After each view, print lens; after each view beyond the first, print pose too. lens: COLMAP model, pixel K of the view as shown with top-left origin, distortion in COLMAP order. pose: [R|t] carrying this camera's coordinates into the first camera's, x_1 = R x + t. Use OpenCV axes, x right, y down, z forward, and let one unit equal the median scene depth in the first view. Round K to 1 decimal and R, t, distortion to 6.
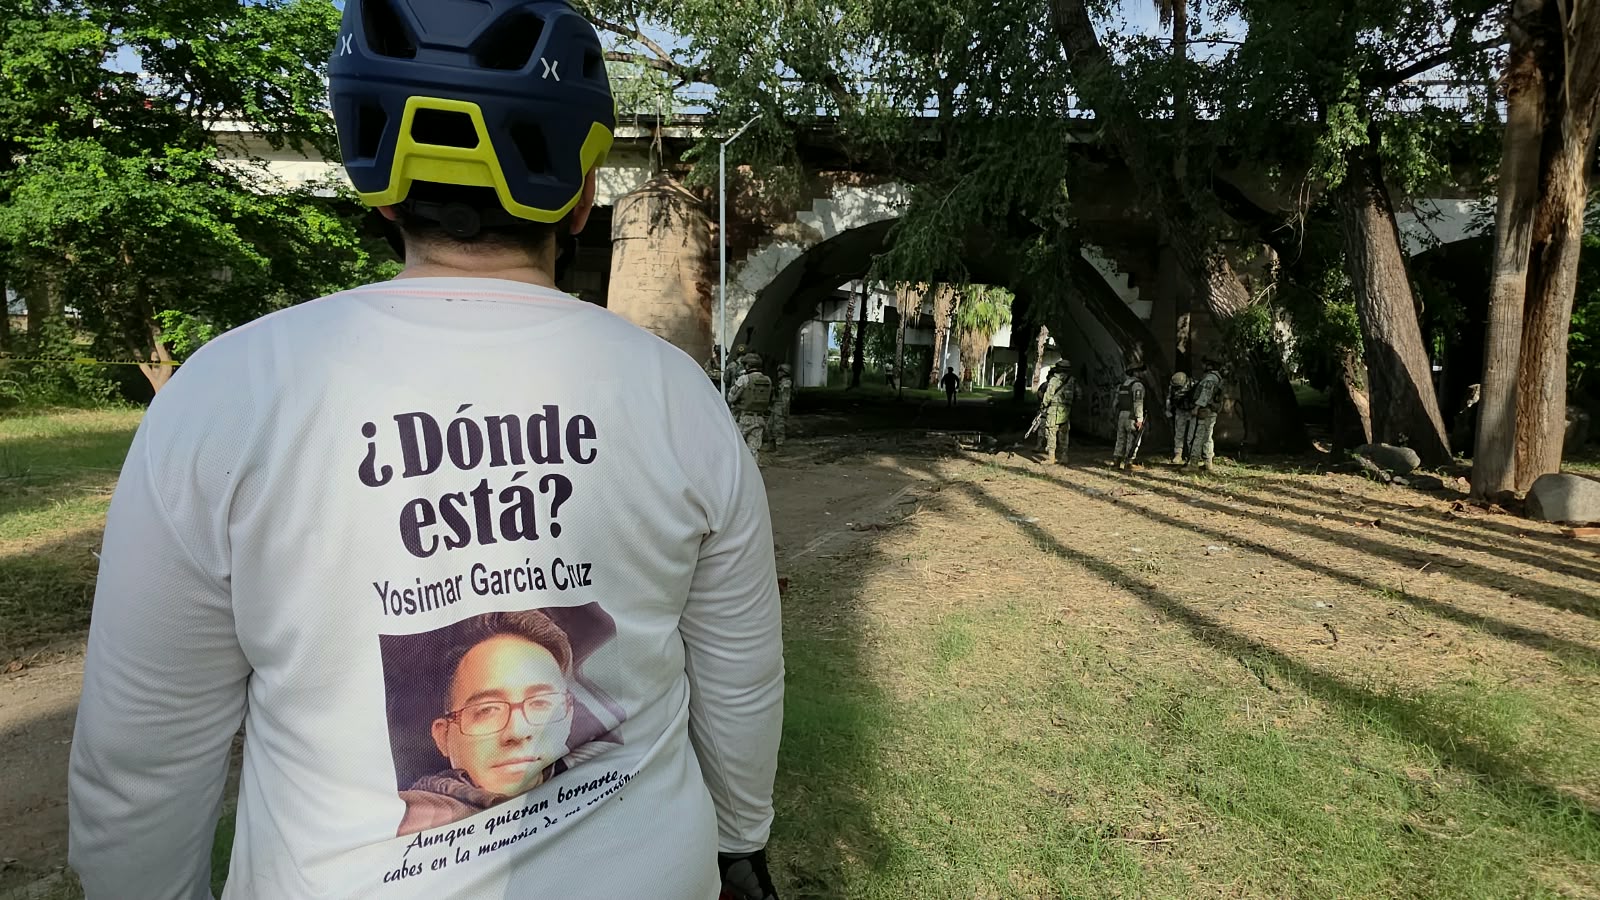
lens RADIAL K [[892.4, 0, 783.5], [0, 892.4, 438.3], [0, 0, 1]] dist [0.014753, -0.010048]
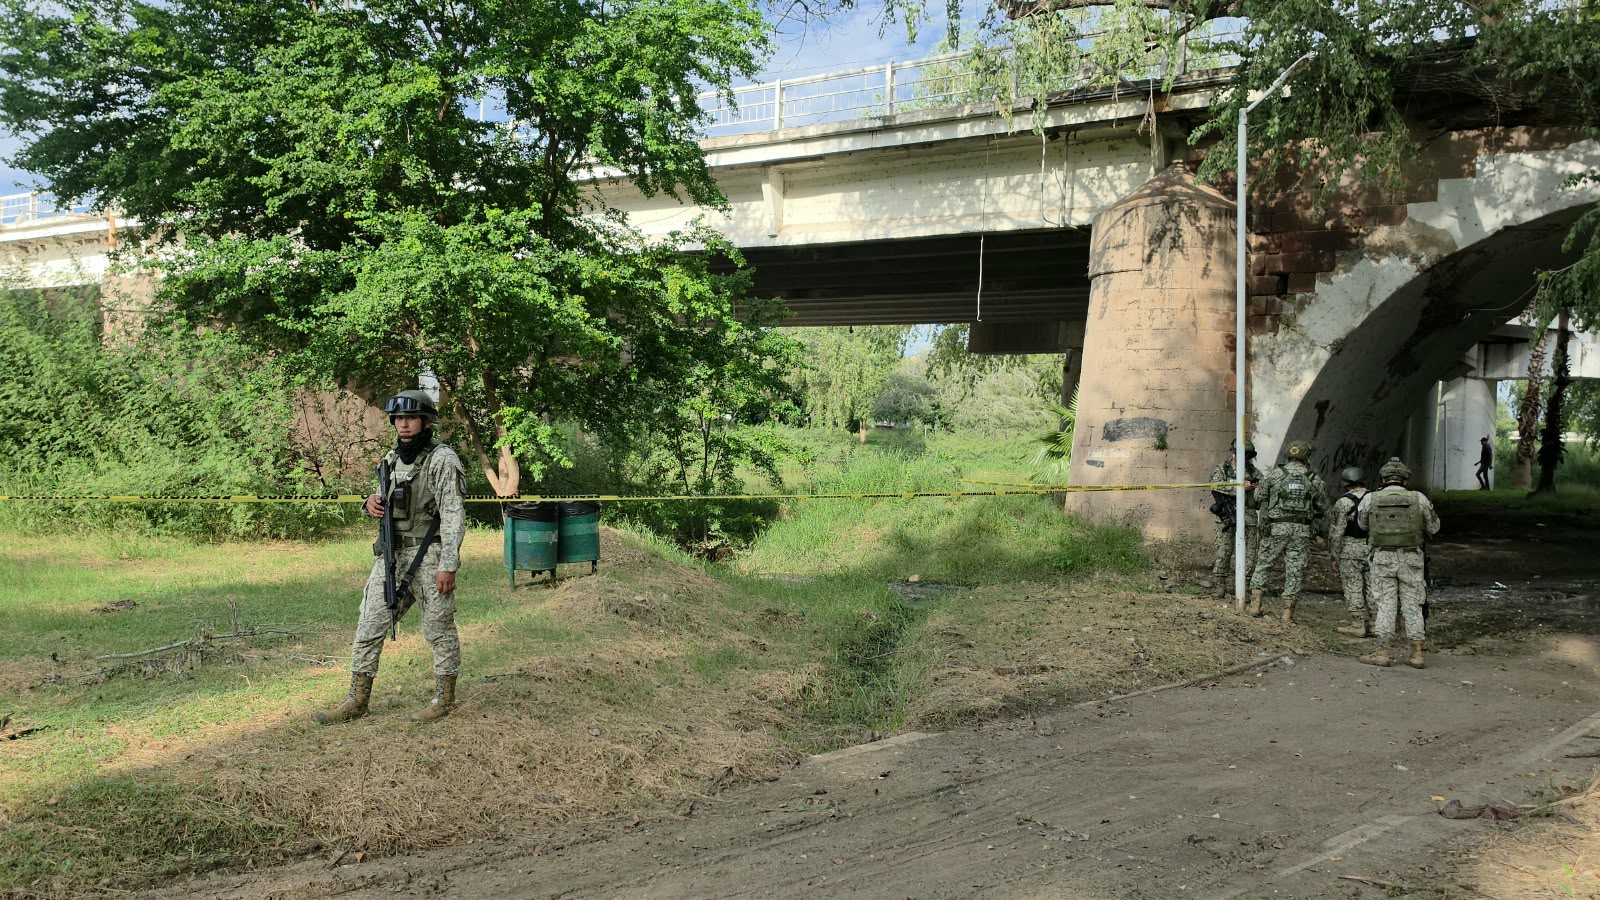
lens RADIAL K [[1268.3, 0, 762.3], [0, 1268.3, 484.9], [0, 0, 1]] dist [0.108533, -0.169800]
pose [[0.887847, 0.002794, -0.460130, 0.042183], [-0.027955, 0.998462, -0.047878, -0.023141], [0.459289, 0.055371, 0.886560, 0.085948]]
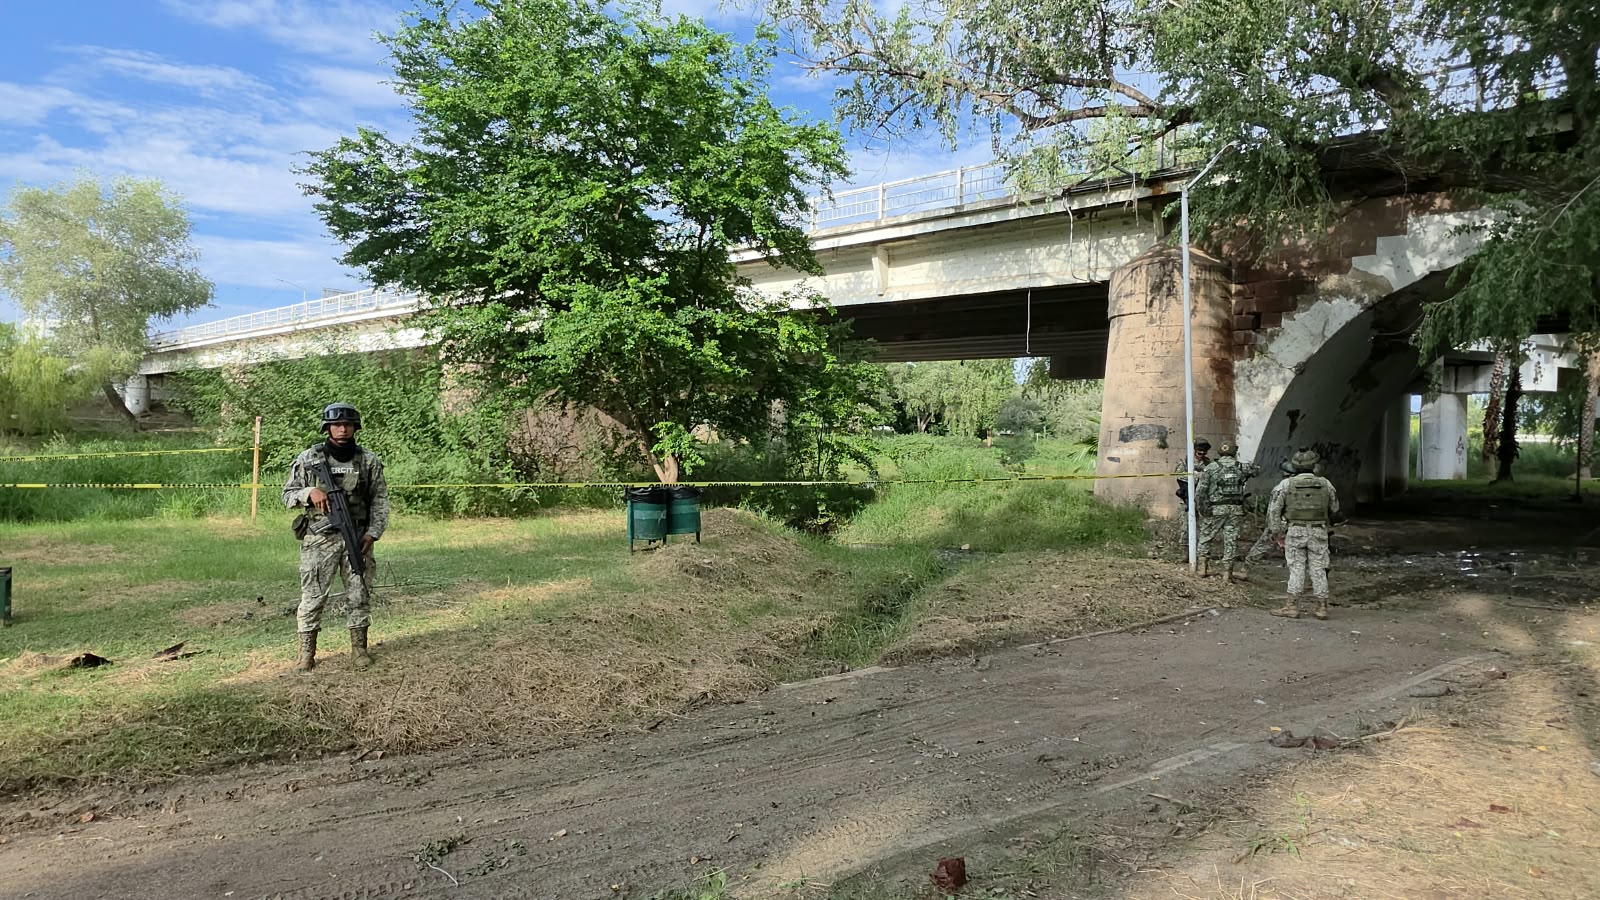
lens RADIAL K [[918.7, 0, 813.3], [0, 918.7, 438.9], [0, 0, 1]] dist [0.009092, -0.006472]
pose [[0.827352, -0.025402, -0.561109, 0.103821], [-0.028773, 0.995748, -0.087506, -0.024913], [0.560946, 0.088543, 0.823104, 0.154783]]
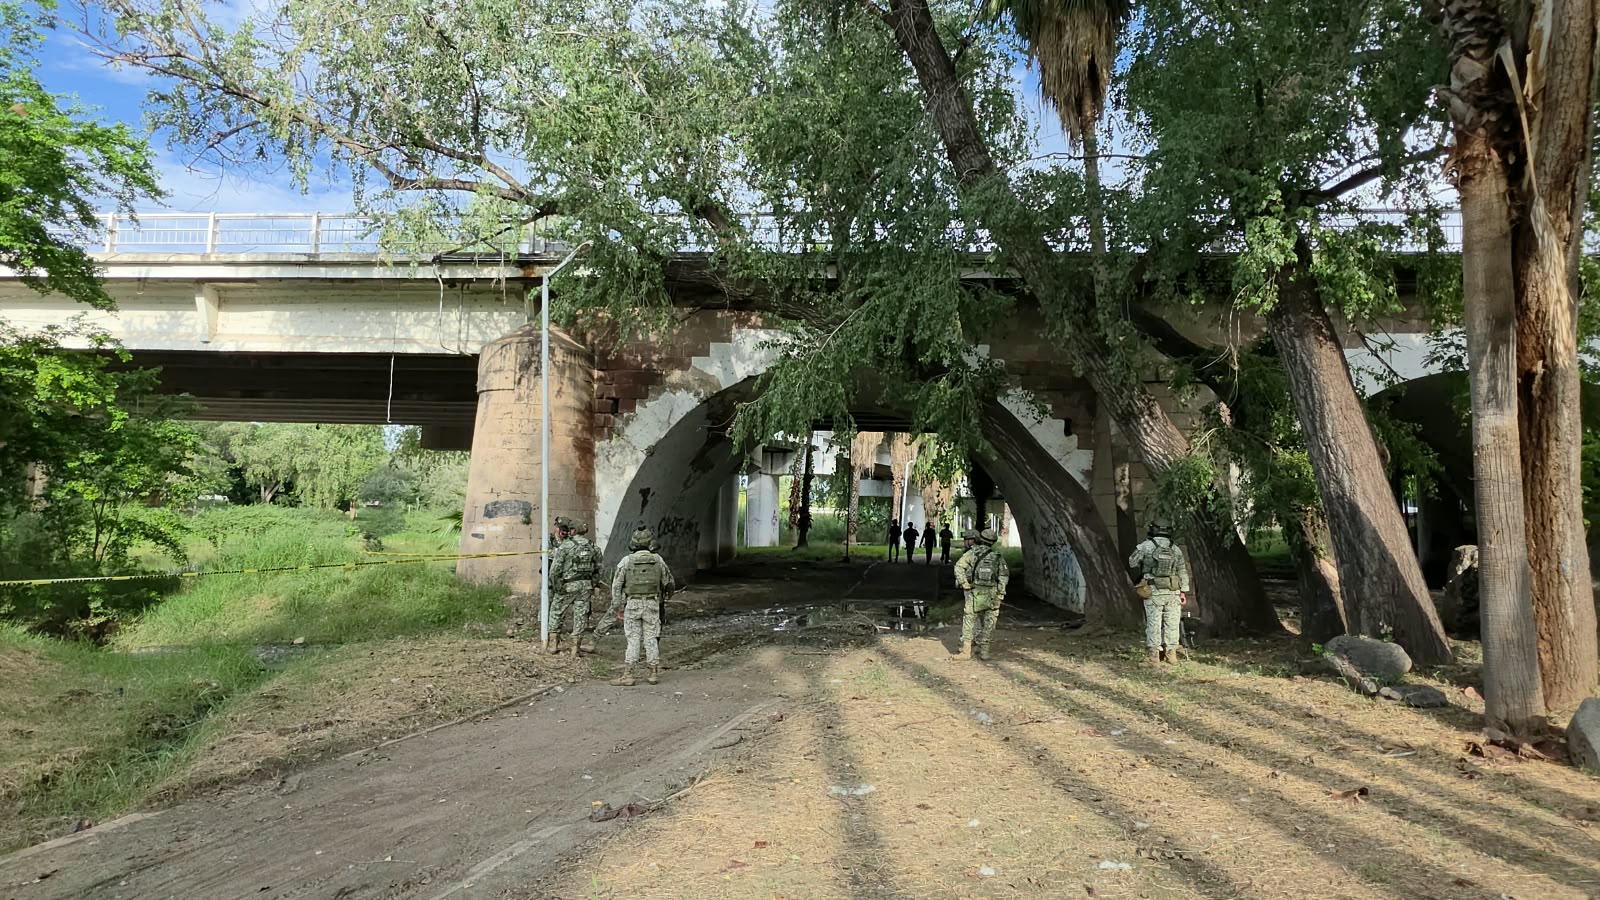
lens RADIAL K [[918.7, 0, 813.3], [0, 918.7, 438.9], [0, 0, 1]] dist [0.009092, -0.006472]
pose [[0.998293, -0.019224, 0.055156, 0.120344], [0.028062, 0.986019, -0.164255, -0.031738], [-0.051227, 0.165522, 0.984875, 0.165750]]
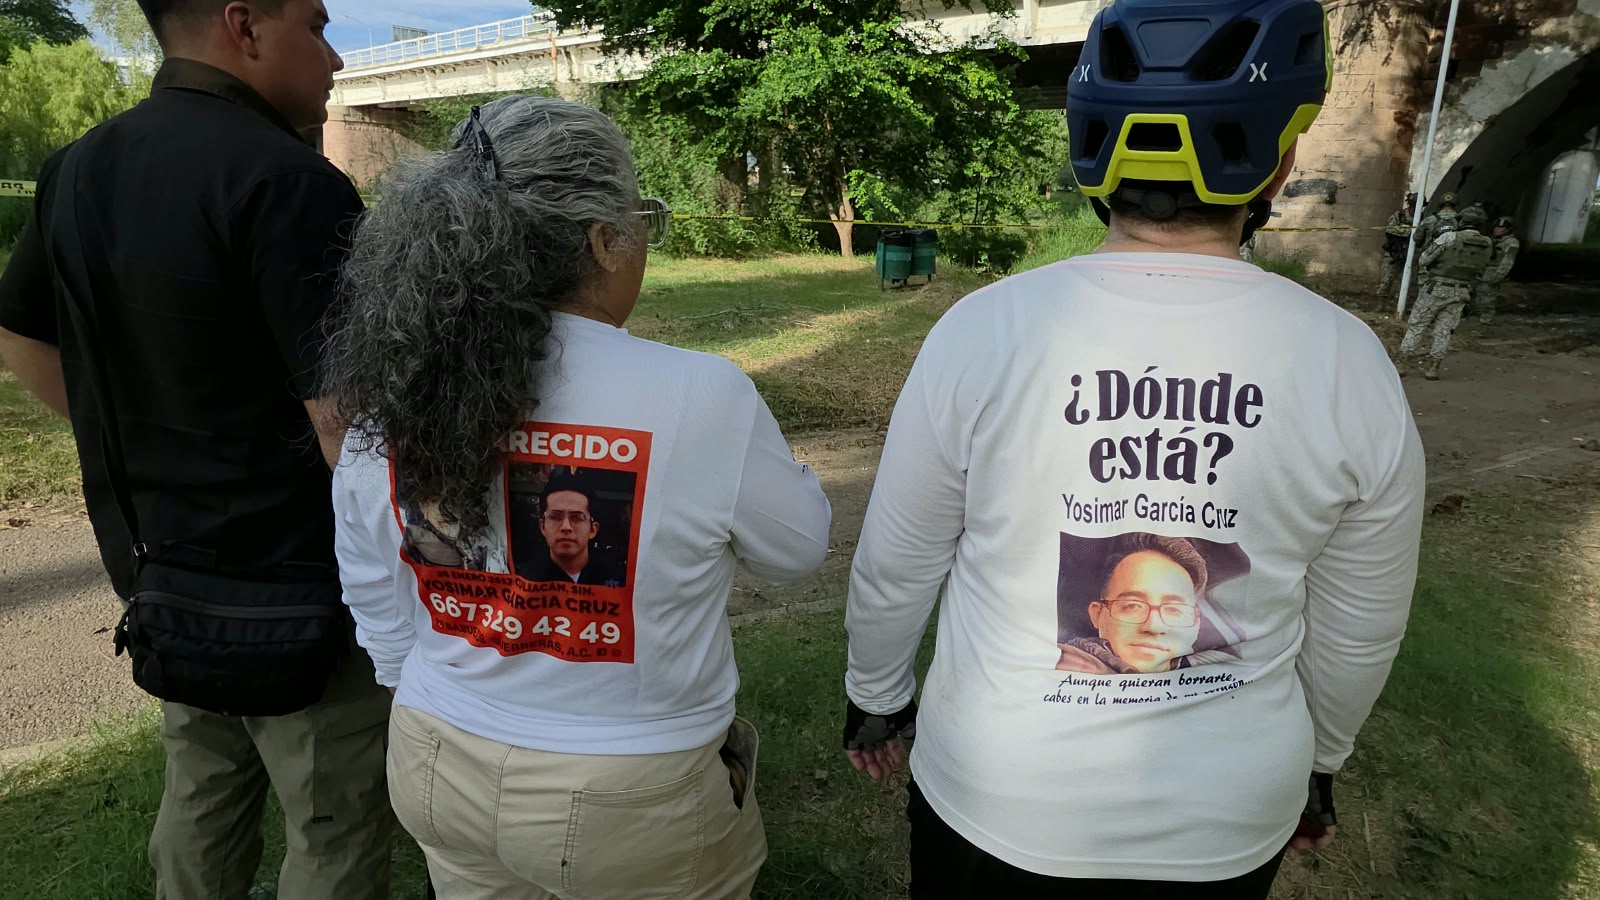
lens RADIAL K [[894.9, 0, 786.4], [0, 894.9, 445.1], [0, 0, 1]] dist [0.003422, -0.000522]
pose [[0.786946, 0.154928, -0.597254, -0.000254], [-0.049528, 0.980701, 0.189136, -0.005917], [0.615030, -0.119259, 0.779432, -0.011509]]
